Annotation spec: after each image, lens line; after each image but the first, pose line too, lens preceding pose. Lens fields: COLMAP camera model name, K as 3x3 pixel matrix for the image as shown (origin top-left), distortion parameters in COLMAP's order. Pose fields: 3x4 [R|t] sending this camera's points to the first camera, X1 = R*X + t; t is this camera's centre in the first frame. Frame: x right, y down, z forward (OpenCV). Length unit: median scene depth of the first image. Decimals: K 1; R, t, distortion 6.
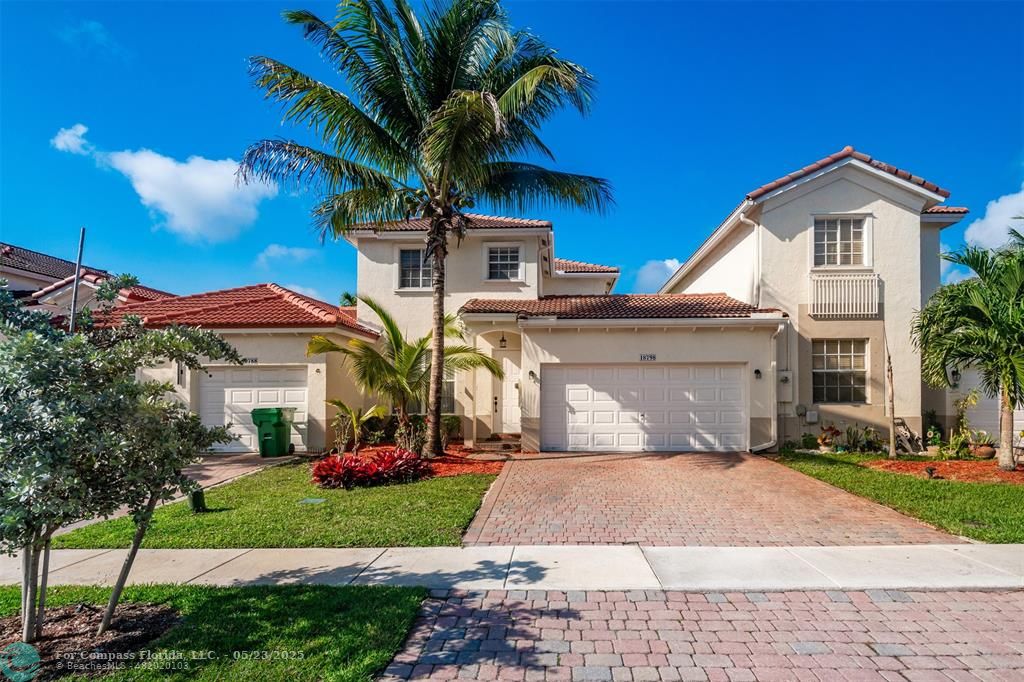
lens RADIAL K [[491.5, 0, 512.1], [0, 491.5, 376.2], [0, 0, 1]] dist [0.002943, -0.000013]
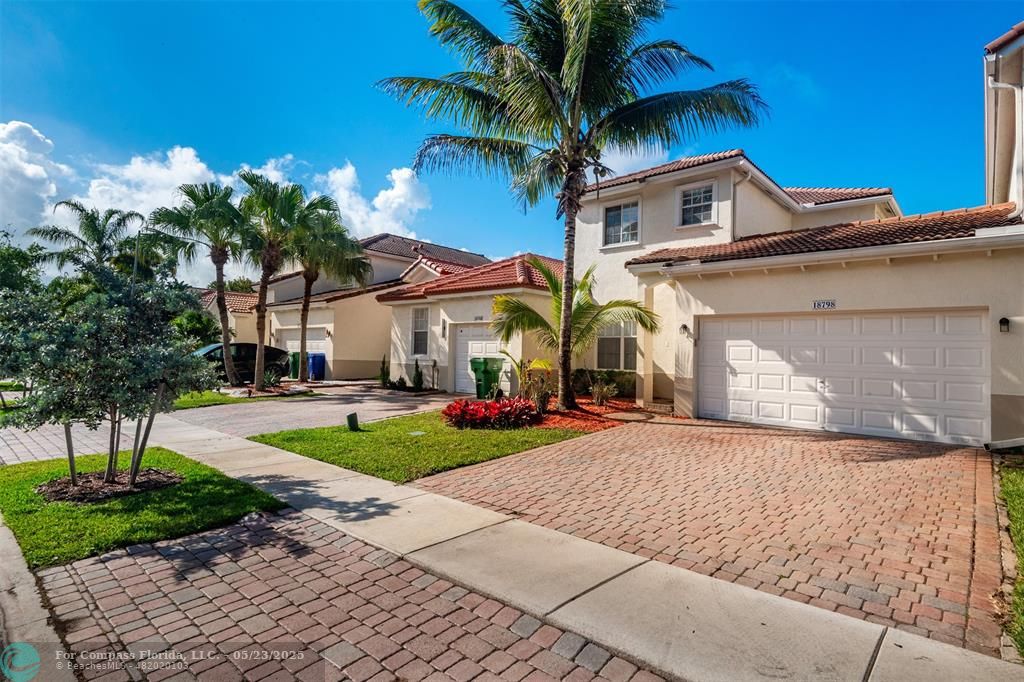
lens RADIAL K [[477.9, 0, 507.9], [0, 477.9, 330.3], [0, 0, 1]] dist [0.000580, -0.000386]
pose [[0.811272, 0.000480, -0.584669, 0.284573], [-0.006146, 0.999951, -0.007708, 0.008373], [0.584637, 0.009847, 0.811235, 0.122345]]
